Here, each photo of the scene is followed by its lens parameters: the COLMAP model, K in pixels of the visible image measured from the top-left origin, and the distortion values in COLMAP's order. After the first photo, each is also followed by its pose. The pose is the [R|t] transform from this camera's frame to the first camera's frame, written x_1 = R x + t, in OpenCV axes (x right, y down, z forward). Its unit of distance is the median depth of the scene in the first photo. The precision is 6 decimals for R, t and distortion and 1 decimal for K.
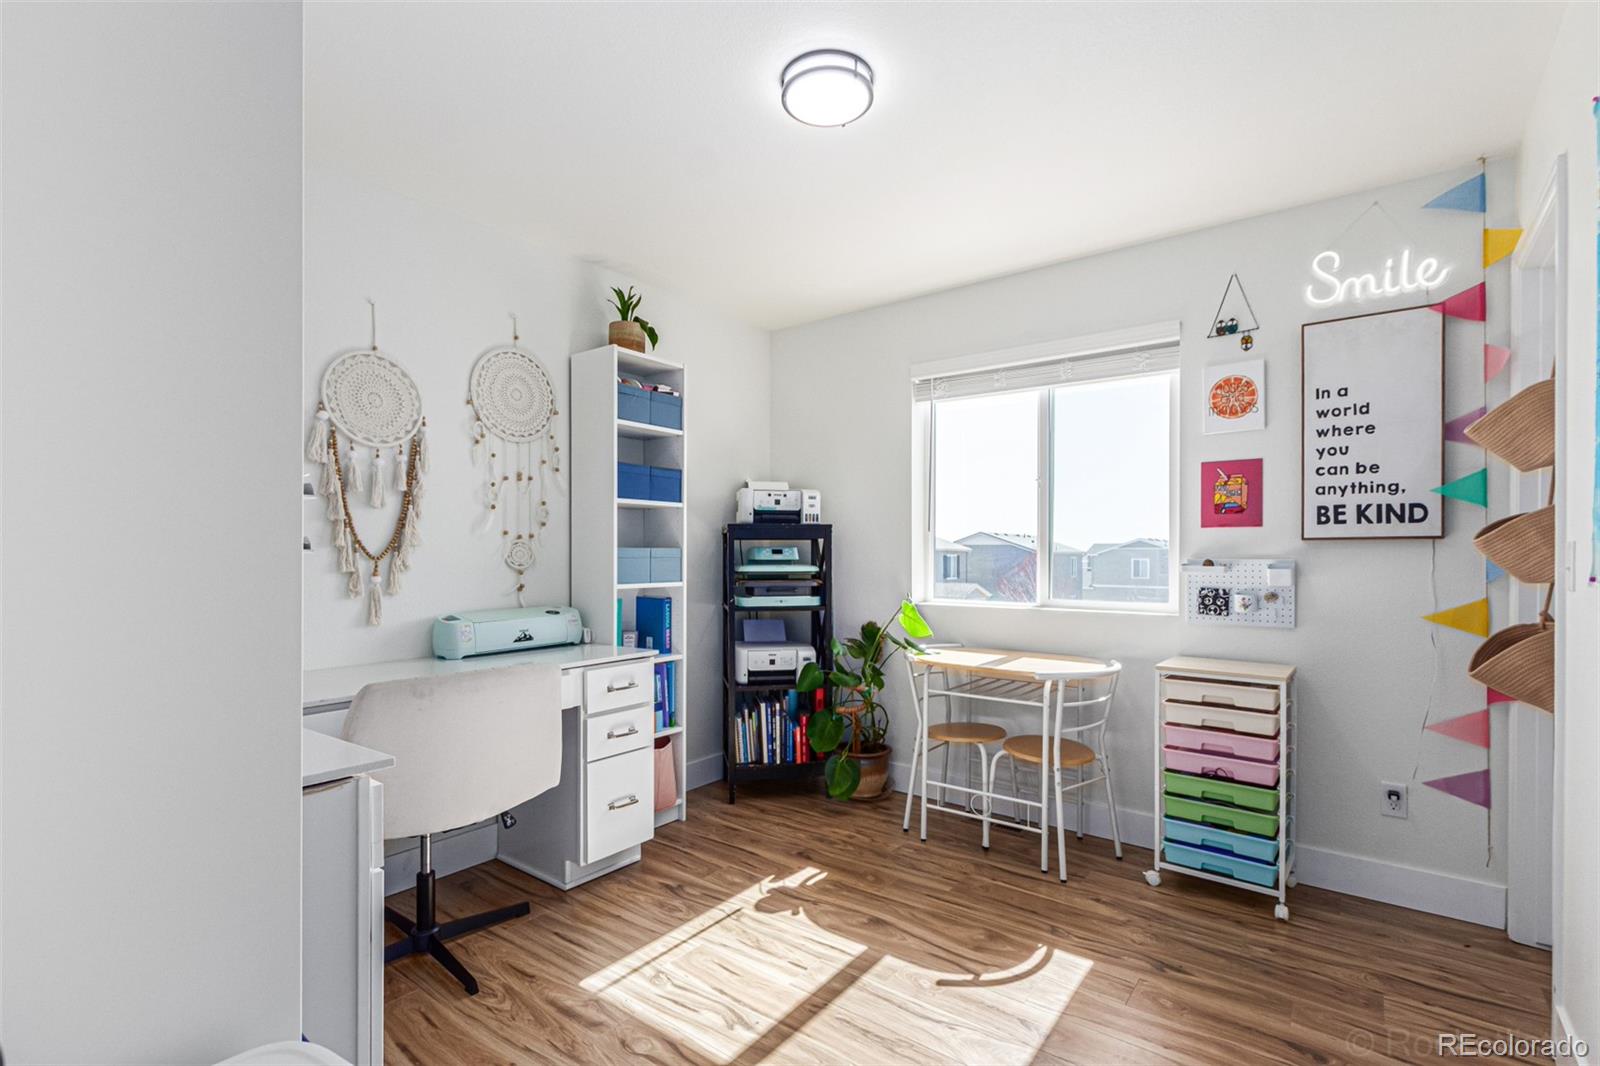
lens RADIAL K [[732.6, 0, 812.4], [0, 732.6, 545.7], [0, 0, 1]] dist [0.003016, 0.000266]
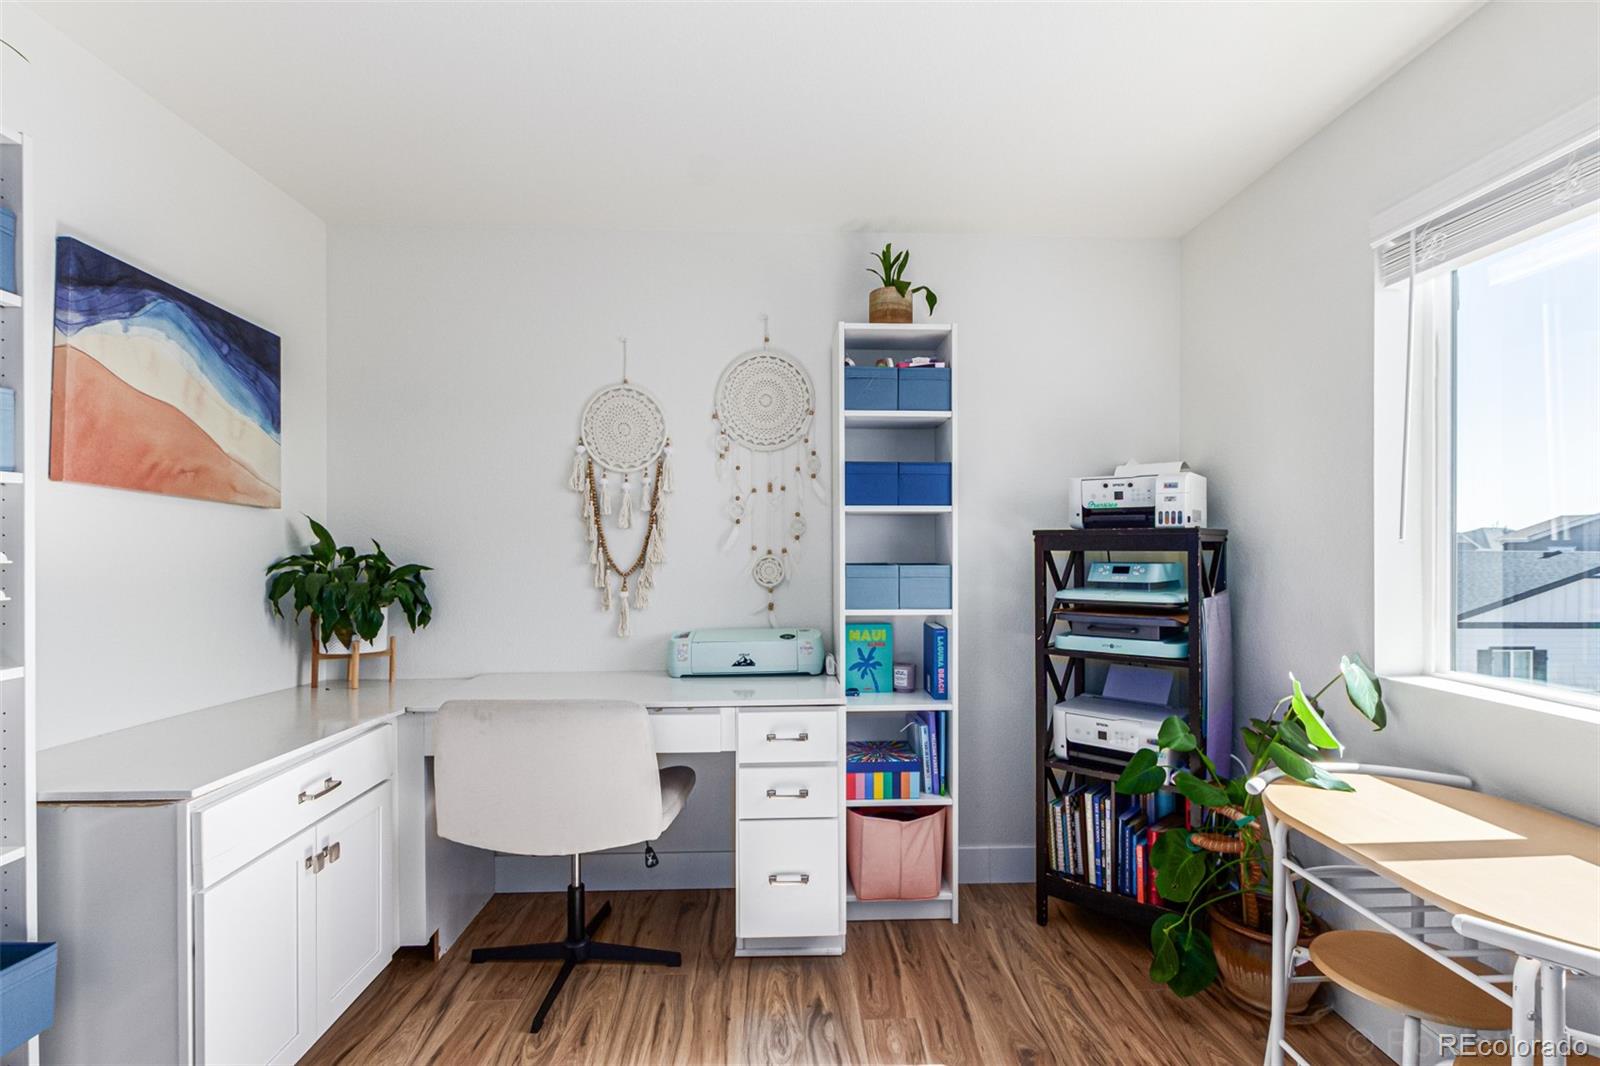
lens RADIAL K [[732.6, 0, 804.9], [0, 732.6, 540.3], [0, 0, 1]] dist [0.003016, 0.000266]
pose [[0.633007, -0.007475, -0.774110, 0.327999], [0.010020, 0.999949, -0.001462, -0.023574], [0.774081, -0.006831, 0.633049, 0.412738]]
